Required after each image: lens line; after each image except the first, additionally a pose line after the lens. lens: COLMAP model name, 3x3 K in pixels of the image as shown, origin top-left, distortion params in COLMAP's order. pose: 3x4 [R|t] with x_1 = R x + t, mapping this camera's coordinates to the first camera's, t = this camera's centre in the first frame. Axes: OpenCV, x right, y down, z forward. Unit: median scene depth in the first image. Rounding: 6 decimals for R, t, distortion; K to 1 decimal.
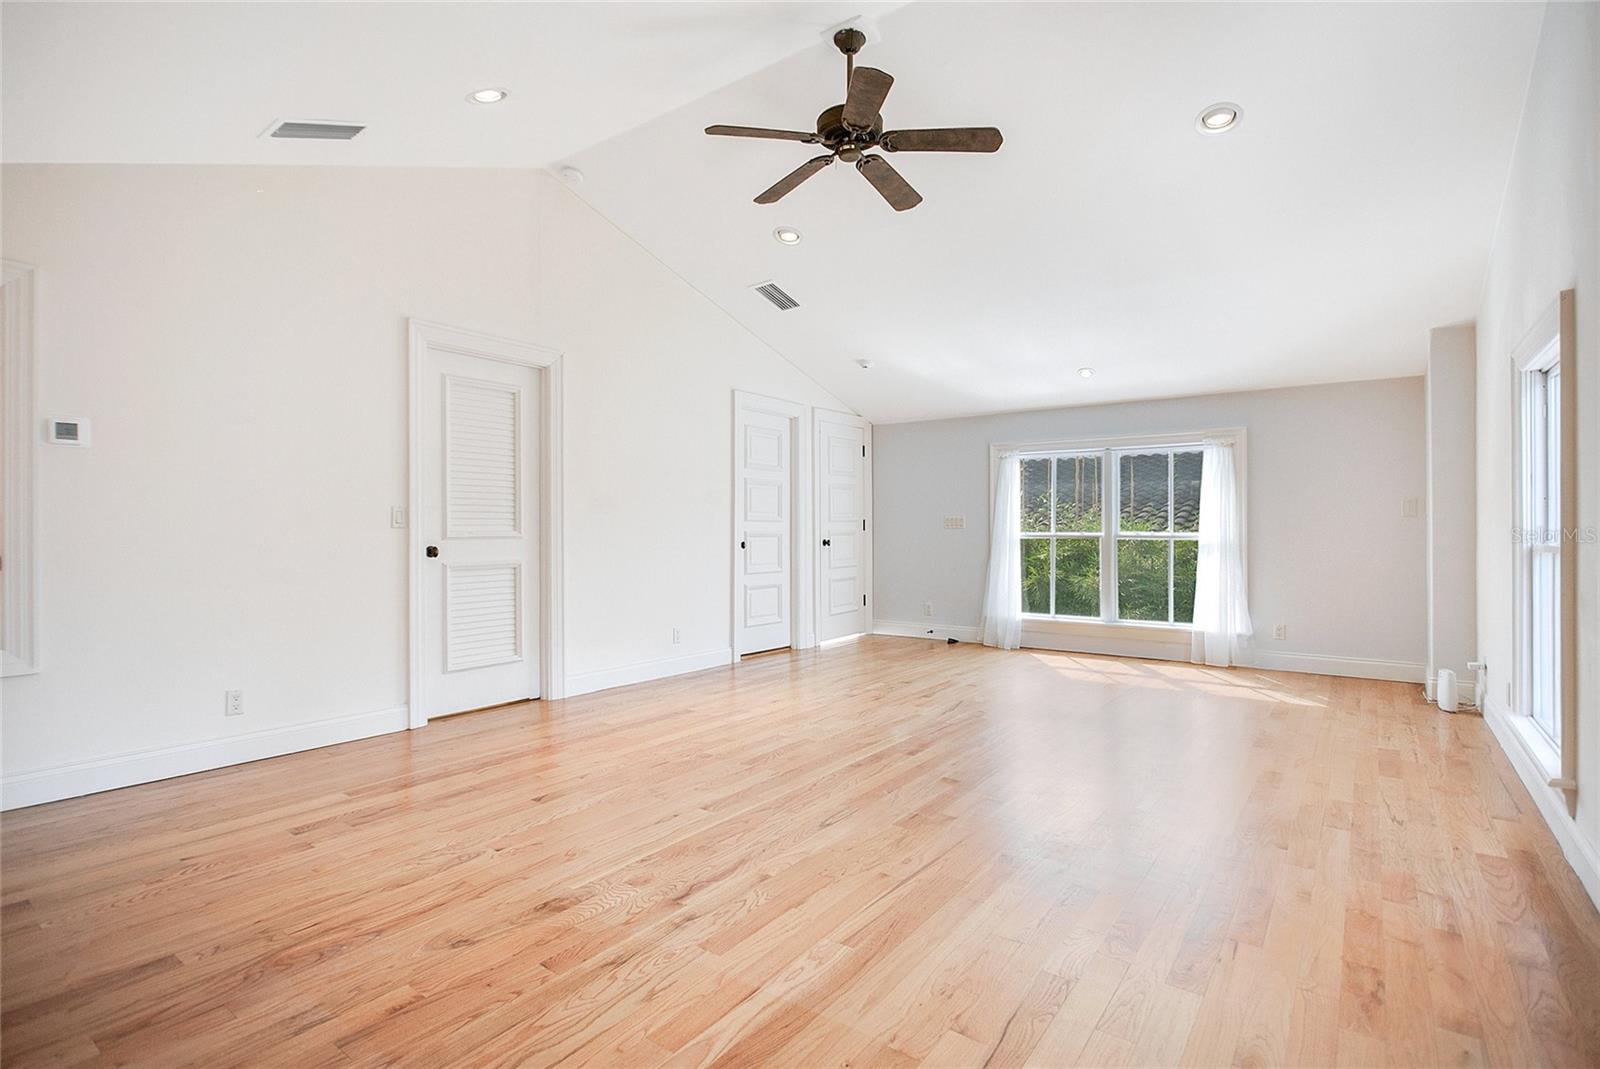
lens RADIAL K [[810.6, 0, 802.6], [0, 810.6, 529.0], [0, 0, 1]] dist [0.004015, 0.000250]
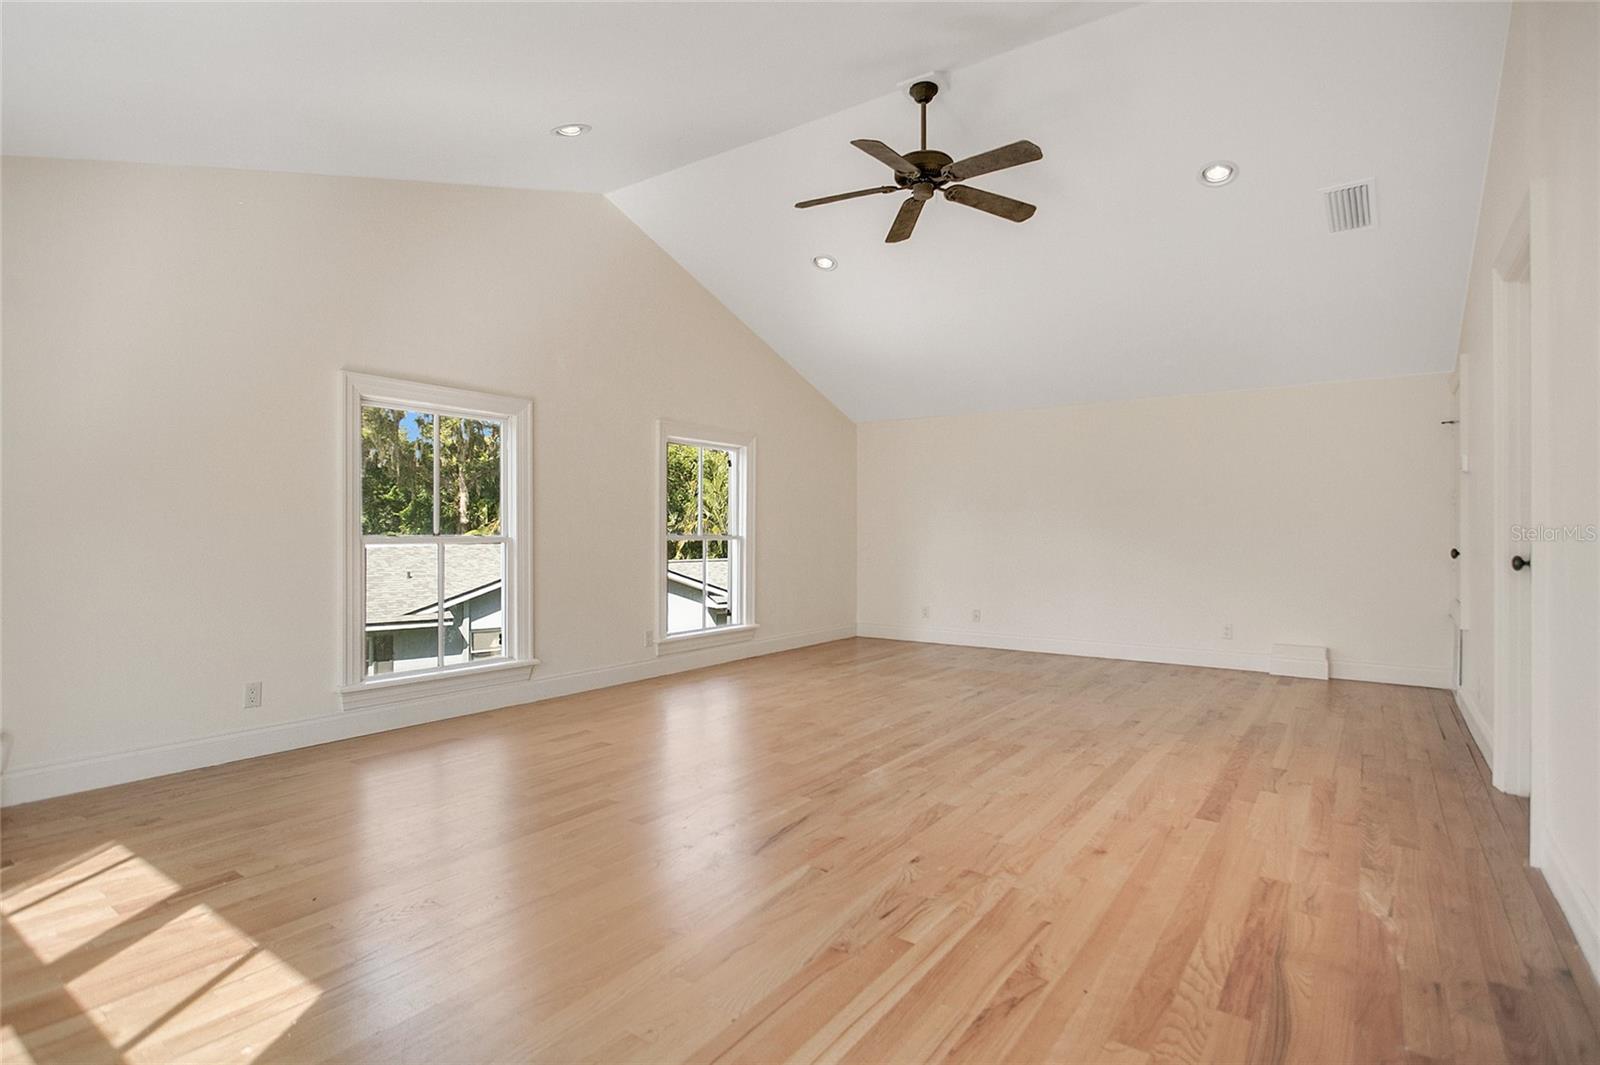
lens RADIAL K [[810.6, 0, 795.8], [0, 810.6, 528.6], [0, 0, 1]] dist [0.004015, 0.000250]
pose [[-0.999964, -0.007430, -0.004047, 0.222118], [-0.007462, 0.999941, 0.007912, -0.006795], [0.003988, 0.007942, -0.999961, 1.948814]]
